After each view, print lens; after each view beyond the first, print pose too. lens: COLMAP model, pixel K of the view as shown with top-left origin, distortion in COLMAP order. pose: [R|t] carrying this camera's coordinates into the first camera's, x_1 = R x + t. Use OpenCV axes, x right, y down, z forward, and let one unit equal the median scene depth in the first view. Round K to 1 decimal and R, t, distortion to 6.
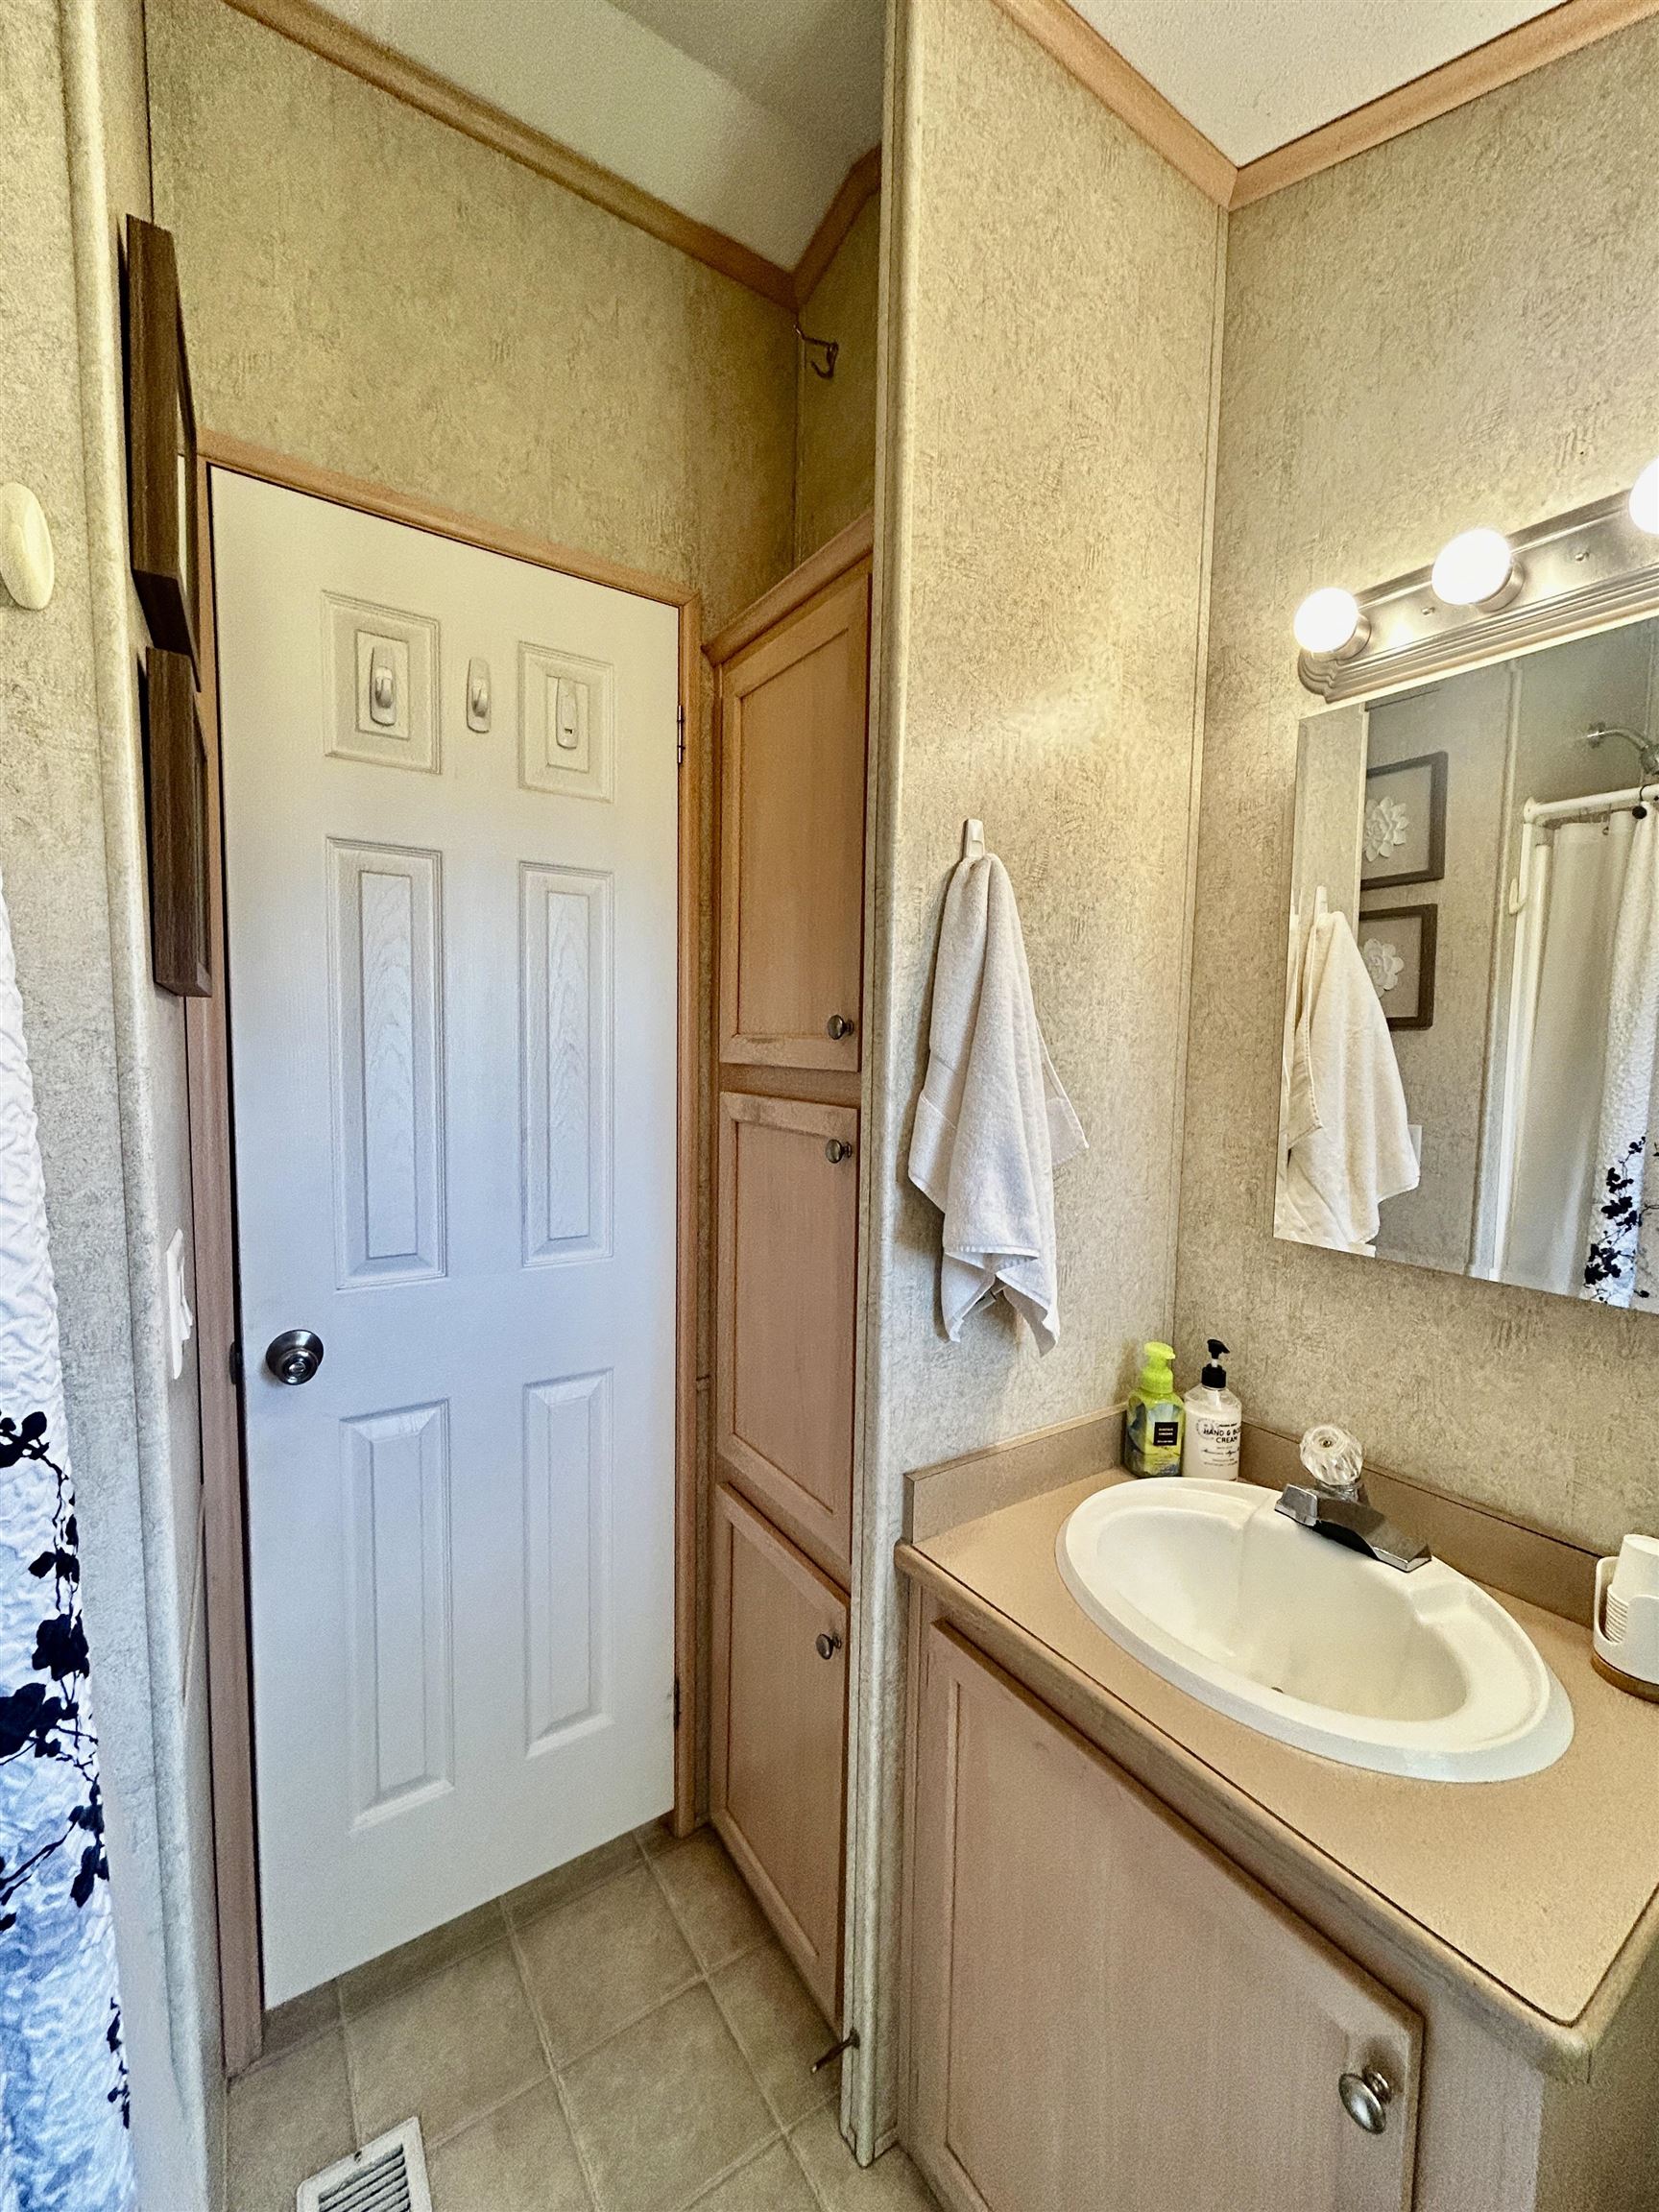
lens RADIAL K [[891.3, 0, 825.8], [0, 891.3, 1115.0], [0, 0, 1]] dist [0.001507, -0.000423]
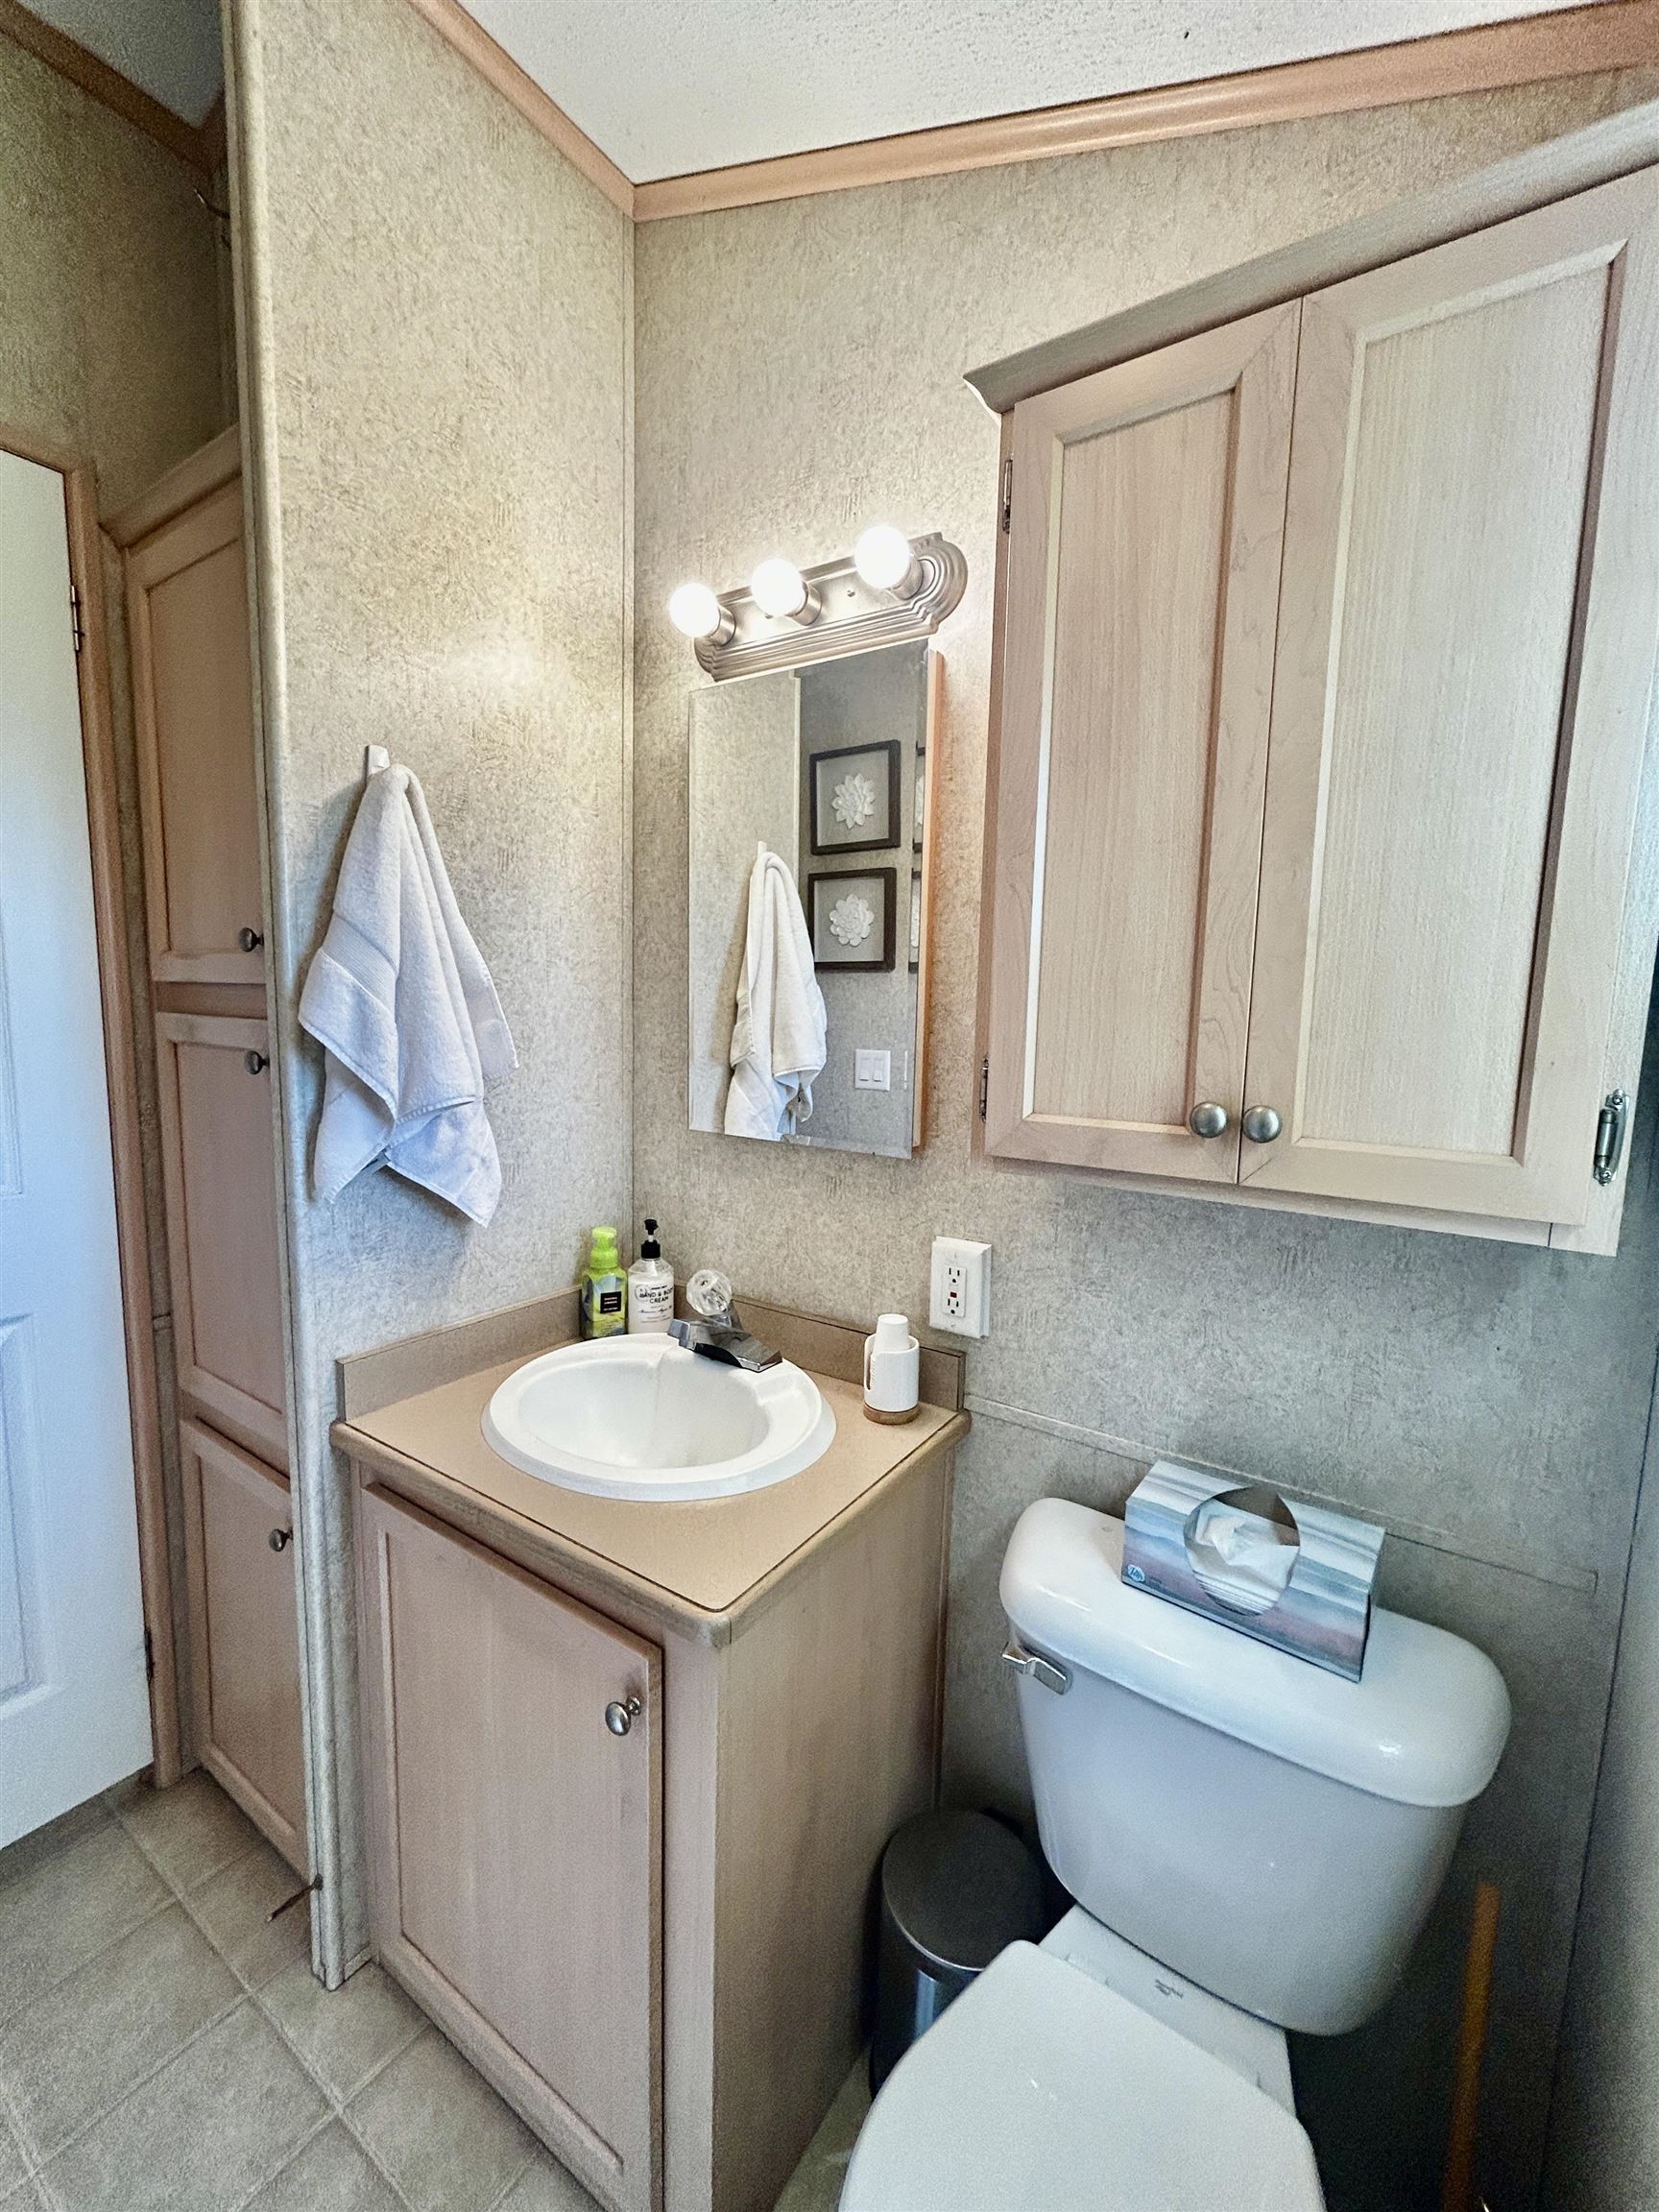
lens RADIAL K [[891.3, 0, 814.7], [0, 891.3, 1110.8], [0, 0, 1]] dist [0.001507, -0.000423]
pose [[0.925192, -0.039678, 0.377420, 0.207709], [0.021249, 0.998375, 0.052868, 0.053061], [-0.378904, -0.040893, 0.924532, -0.181639]]
